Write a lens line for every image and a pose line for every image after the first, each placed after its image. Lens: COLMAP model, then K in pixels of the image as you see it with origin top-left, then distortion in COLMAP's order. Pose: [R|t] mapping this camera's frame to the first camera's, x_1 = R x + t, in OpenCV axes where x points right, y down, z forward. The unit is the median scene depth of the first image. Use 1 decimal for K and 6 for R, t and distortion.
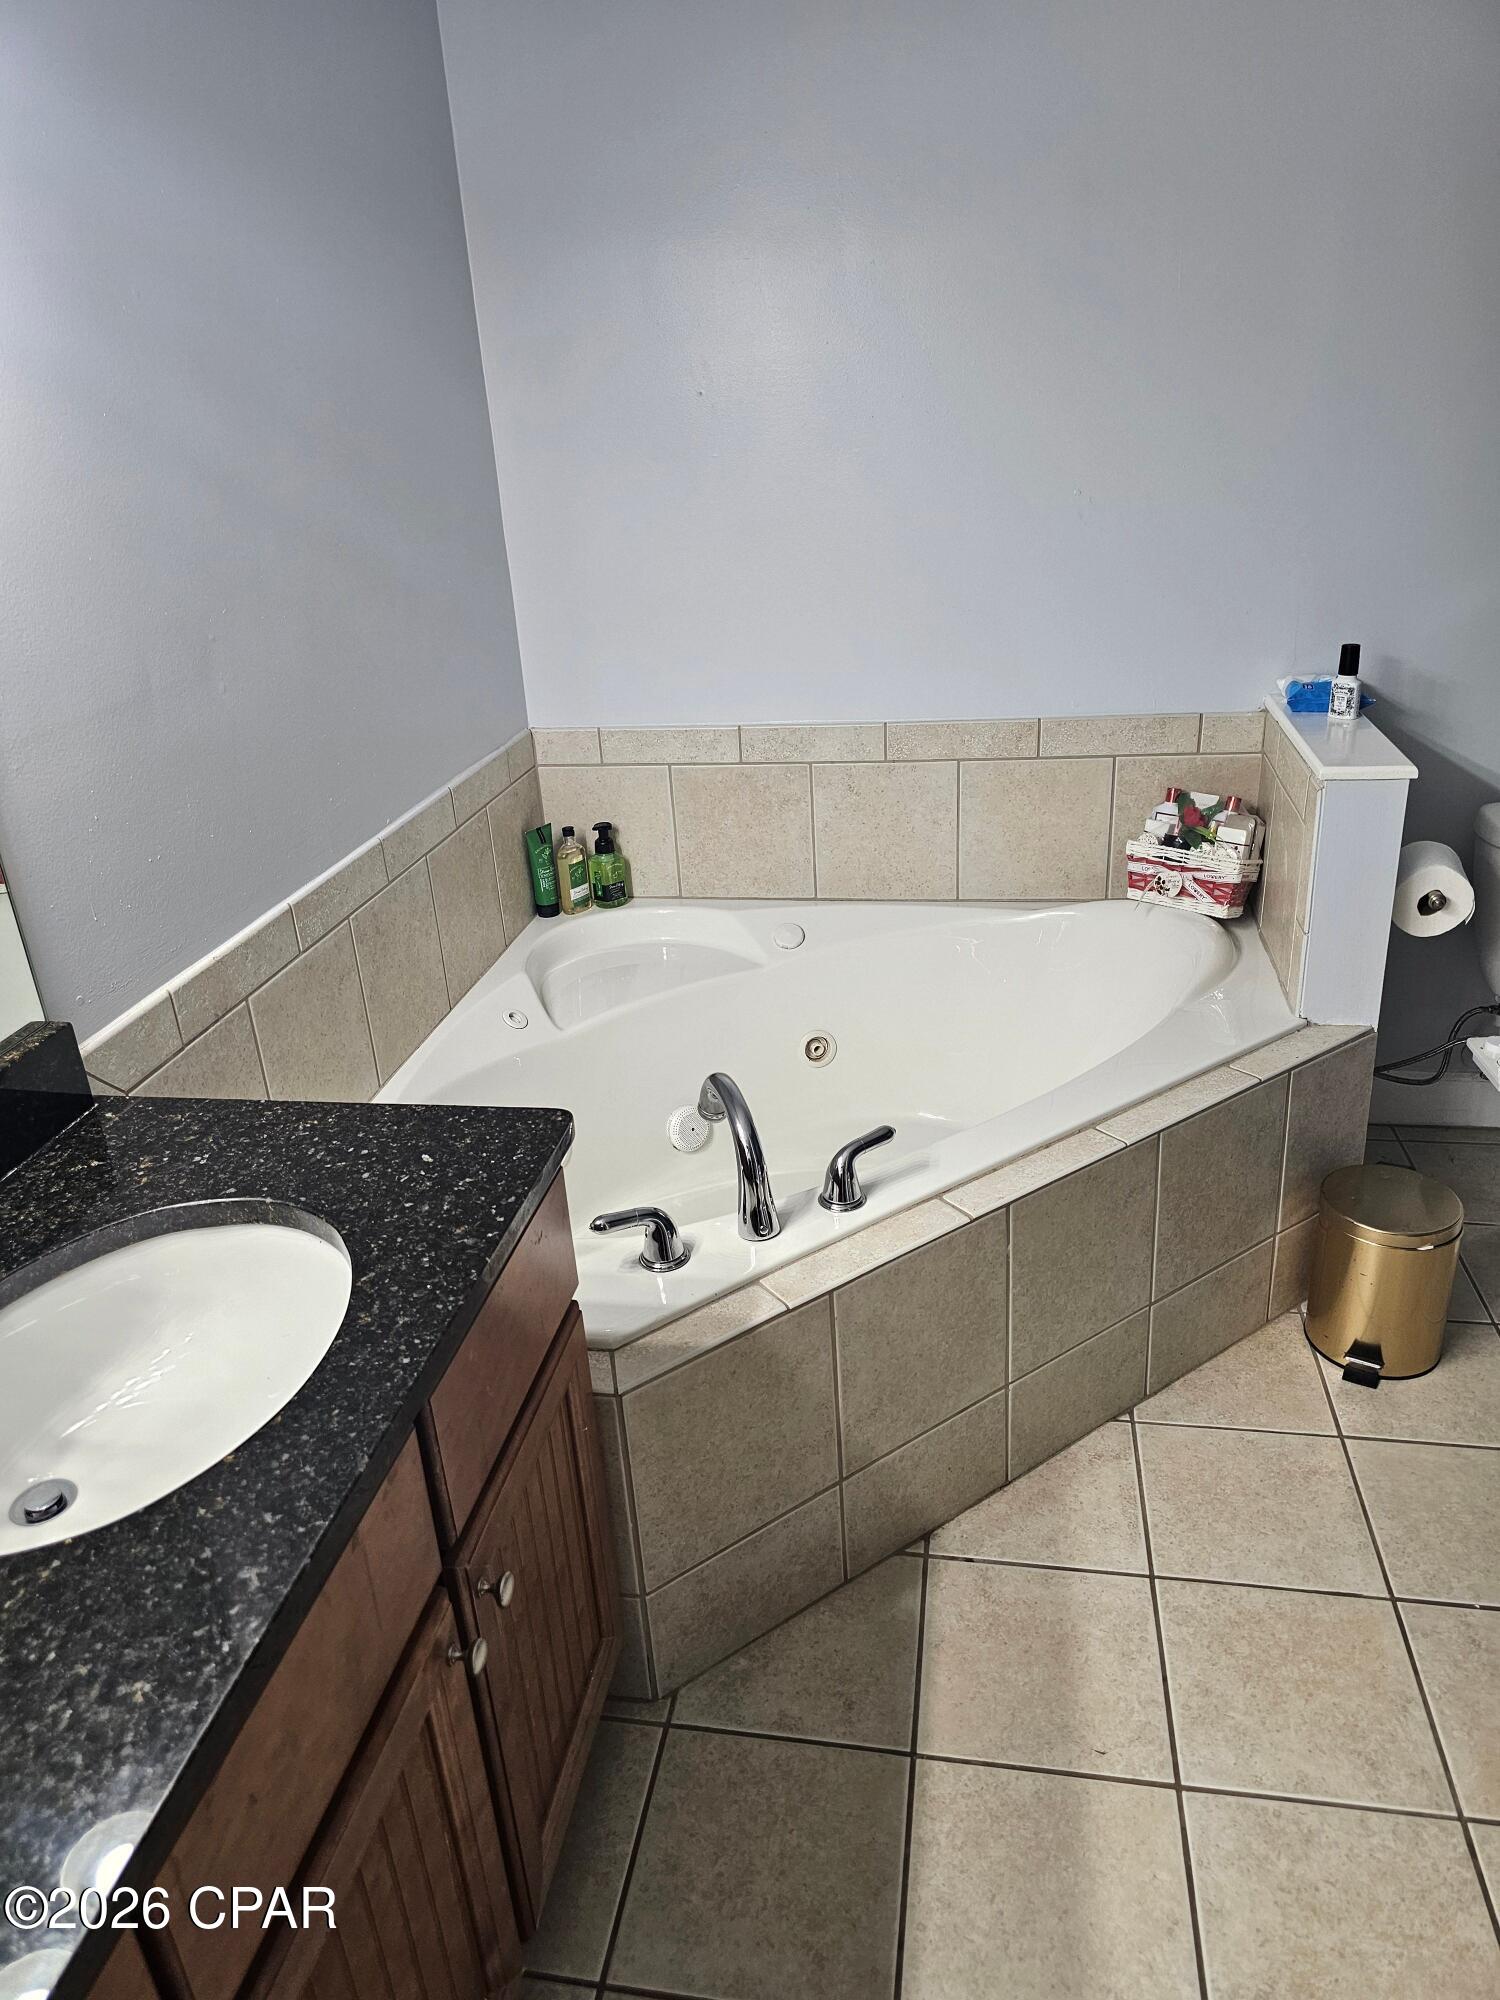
lens RADIAL K [[1337.9, 0, 743.2], [0, 1337.9, 973.0], [0, 0, 1]] dist [0.059627, -0.053962]
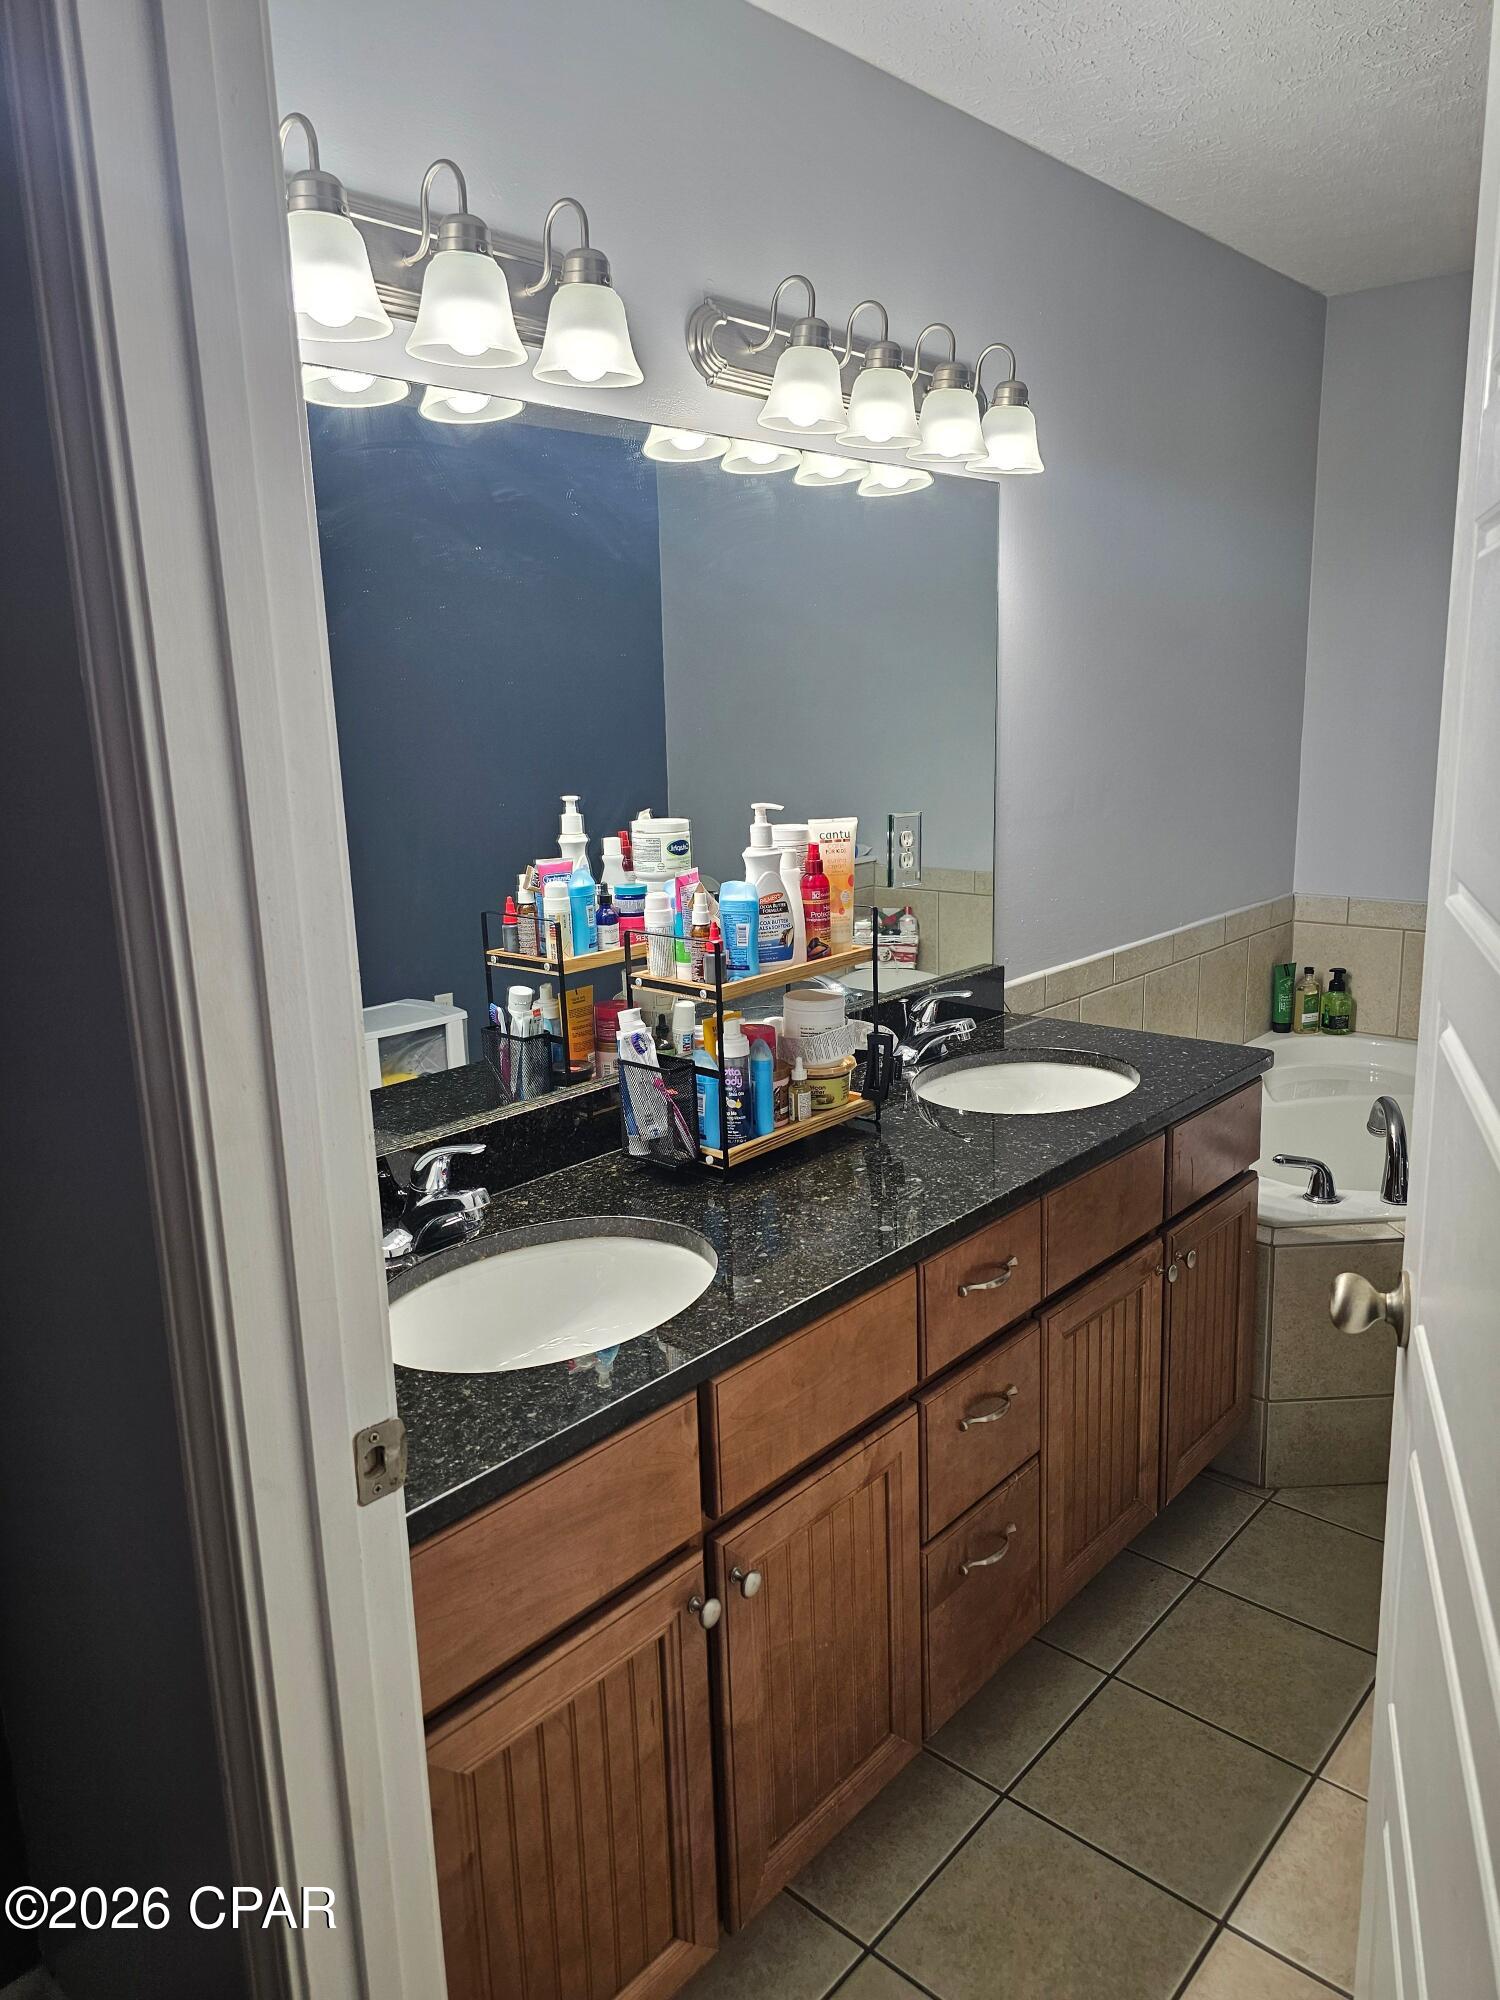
lens RADIAL K [[1337.9, 0, 740.0], [0, 1337.9, 989.1], [0, 0, 1]] dist [0.059627, -0.053962]
pose [[0.843998, 0.143810, -0.516706, 0.105060], [-0.228950, 0.967801, -0.104613, 0.220262], [0.485024, 0.206593, 0.849747, -0.487135]]
